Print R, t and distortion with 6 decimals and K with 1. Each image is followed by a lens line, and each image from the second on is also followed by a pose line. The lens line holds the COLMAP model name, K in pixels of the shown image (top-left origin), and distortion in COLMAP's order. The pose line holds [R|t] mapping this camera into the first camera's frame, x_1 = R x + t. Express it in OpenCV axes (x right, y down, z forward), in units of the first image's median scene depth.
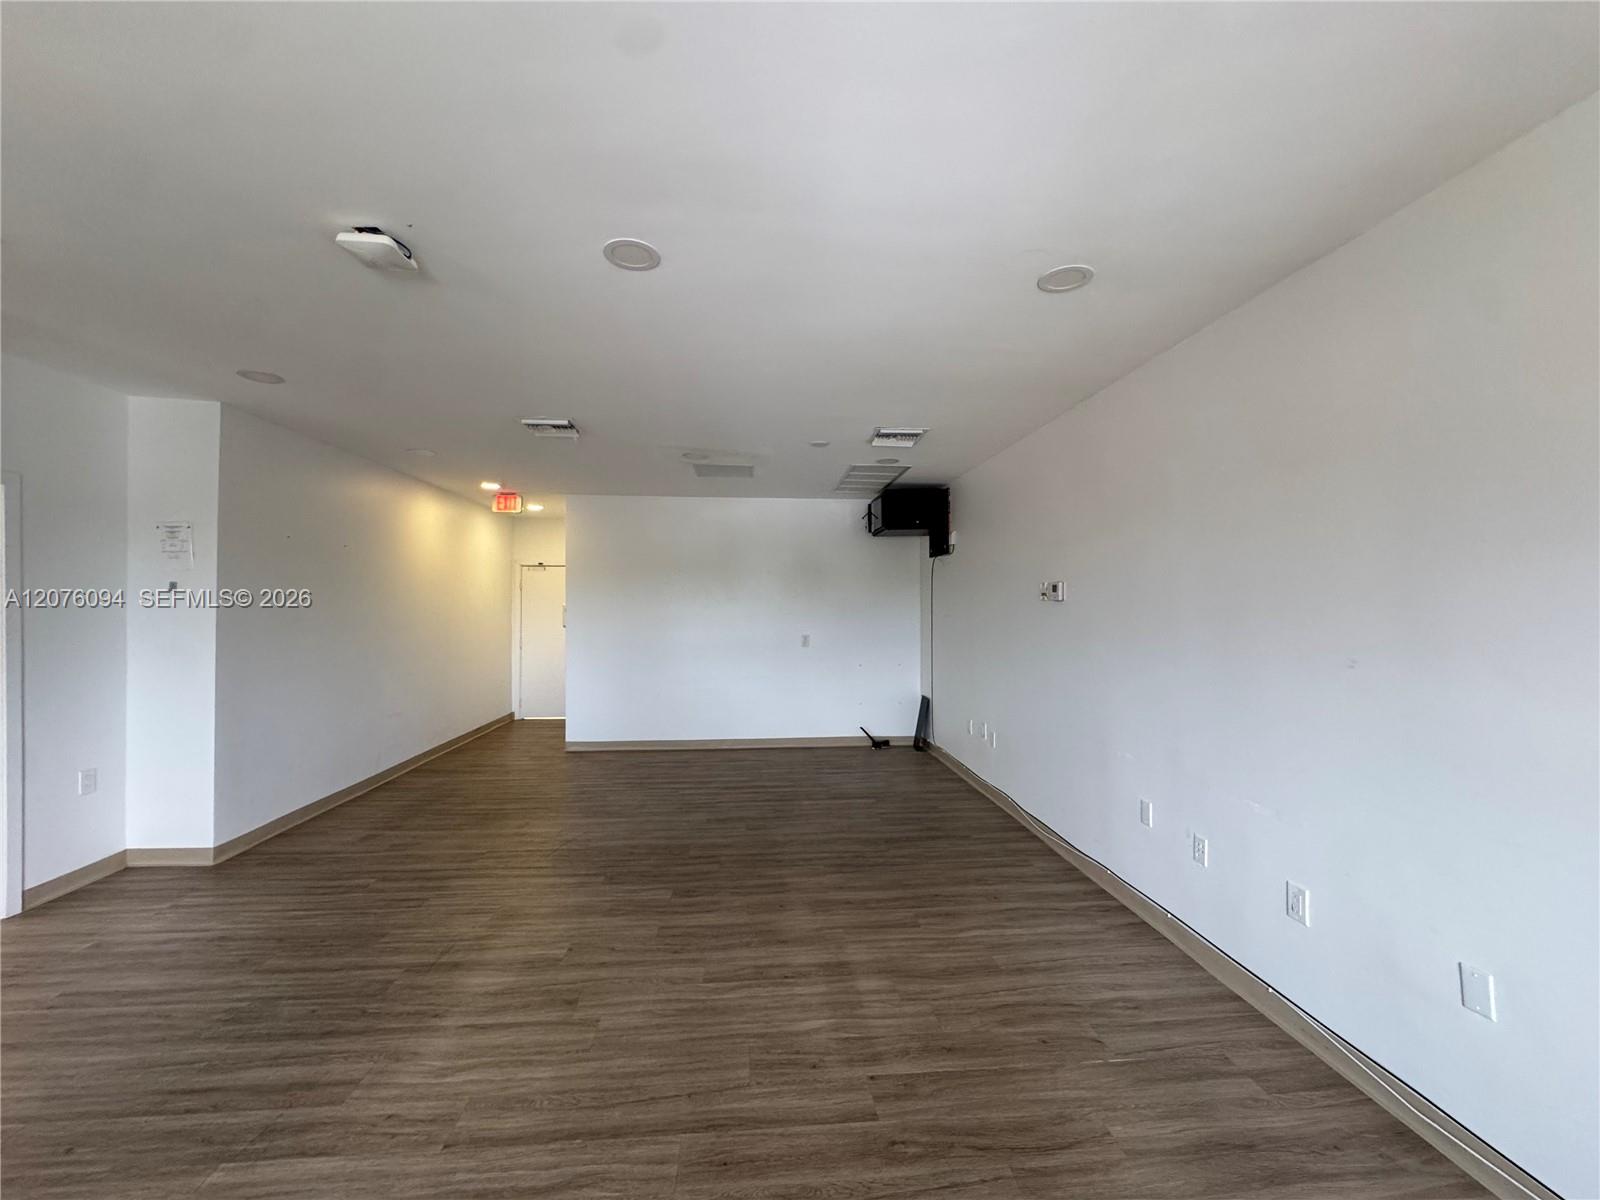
lens RADIAL K [[643.1, 0, 795.4], [0, 643.1, 602.7], [0, 0, 1]] dist [-0.002546, -0.000273]
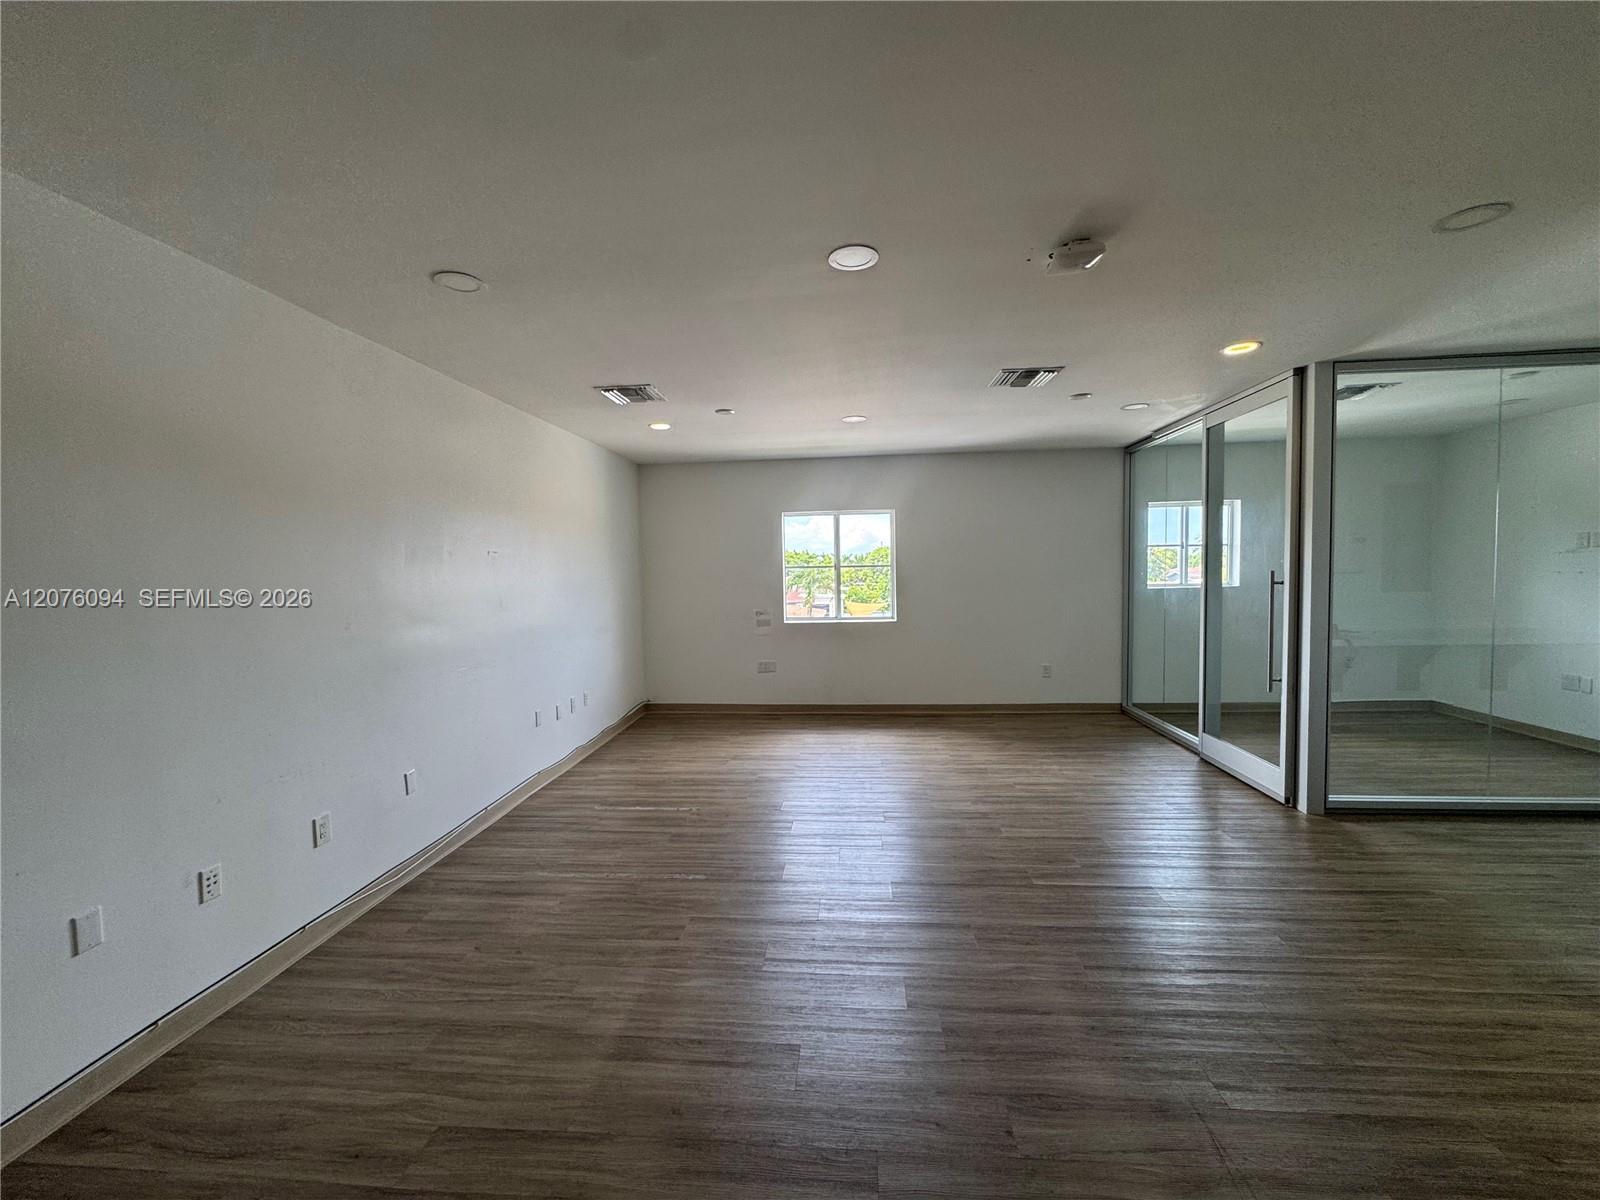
lens RADIAL K [[643.1, 0, 803.5], [0, 643.1, 601.1], [0, 0, 1]] dist [-0.002546, -0.000273]
pose [[-0.987014, 0.011333, 0.160234, -0.260996], [0.018657, 0.998845, 0.044277, -0.003953], [-0.159547, 0.046692, -0.986086, 1.634899]]
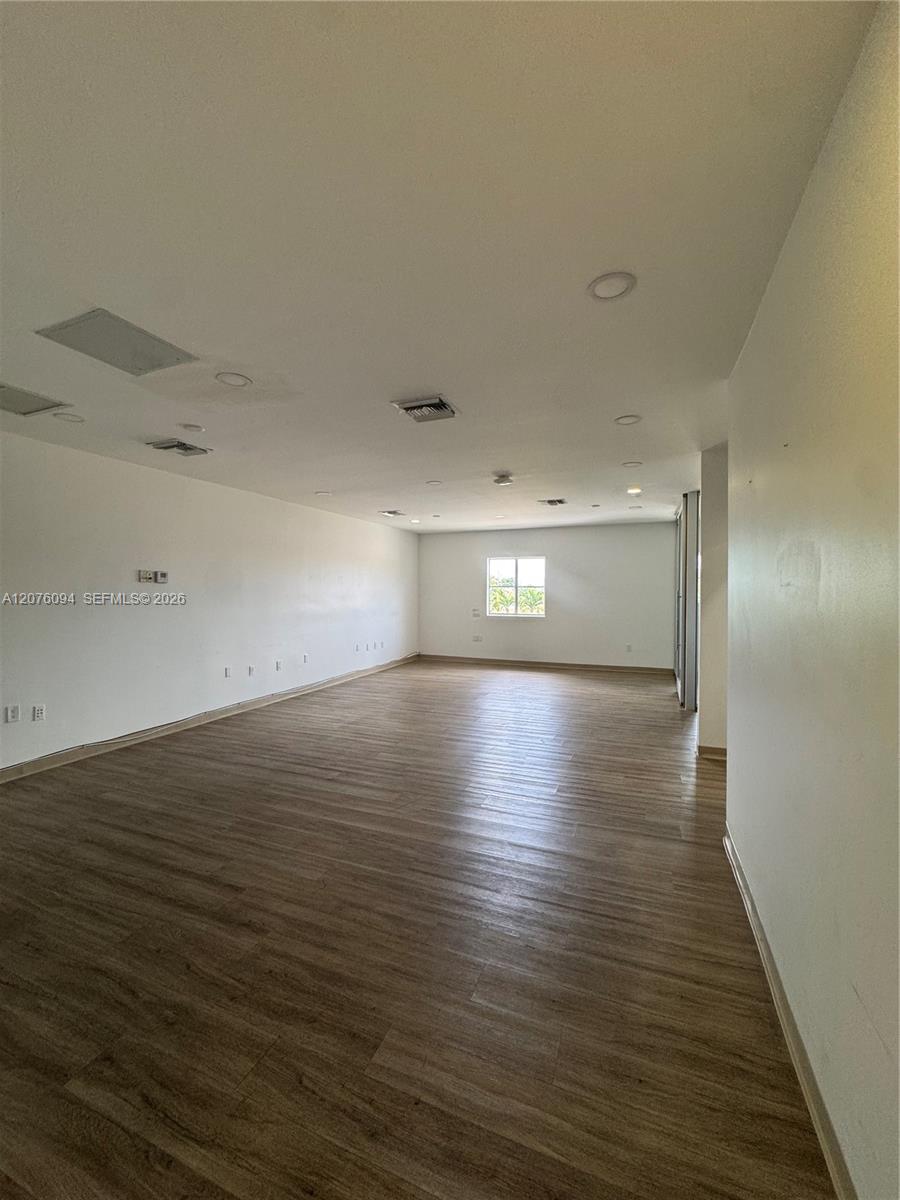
lens RADIAL K [[482.3, 0, 447.5], [0, 482.3, 597.0], [0, 0, 1]] dist [-0.002546, -0.000273]
pose [[-0.891104, -0.008120, 0.453726, -1.131401], [-0.005224, 0.999957, 0.007635, 0.027409], [-0.453769, 0.004433, -0.891109, 2.486361]]
